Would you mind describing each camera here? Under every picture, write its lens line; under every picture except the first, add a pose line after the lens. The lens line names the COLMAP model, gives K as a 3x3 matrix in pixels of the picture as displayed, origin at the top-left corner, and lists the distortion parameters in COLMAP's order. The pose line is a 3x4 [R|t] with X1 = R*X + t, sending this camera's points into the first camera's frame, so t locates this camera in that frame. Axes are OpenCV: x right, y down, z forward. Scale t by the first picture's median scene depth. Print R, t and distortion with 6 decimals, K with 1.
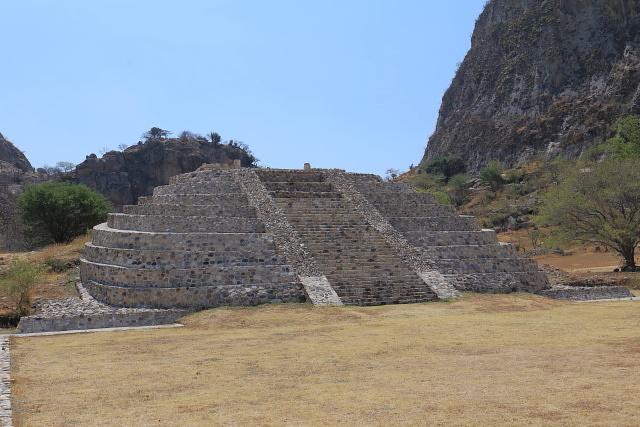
lens RADIAL K [[740.9, 0, 320.0], [0, 740.9, 213.5], [0, 0, 1]] dist [0.013357, 0.036874]
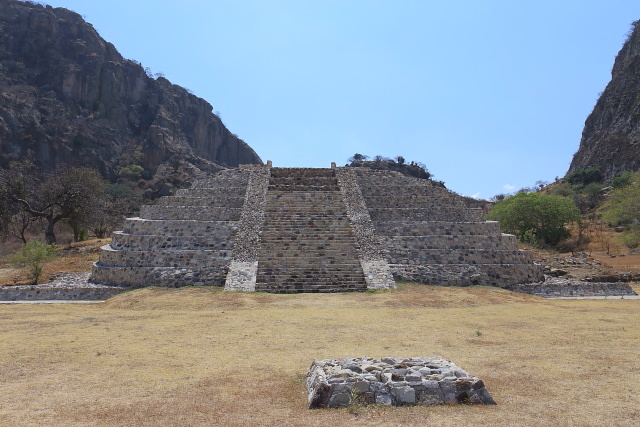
lens RADIAL K [[531.5, 0, 320.0], [0, 531.5, 213.5], [0, 0, 1]] dist [-0.078528, 0.108829]
pose [[0.943762, 0.000632, -0.330624, 0.278677], [-0.003002, 0.999973, -0.006656, 0.018521], [0.330611, 0.007274, 0.943739, 0.280380]]
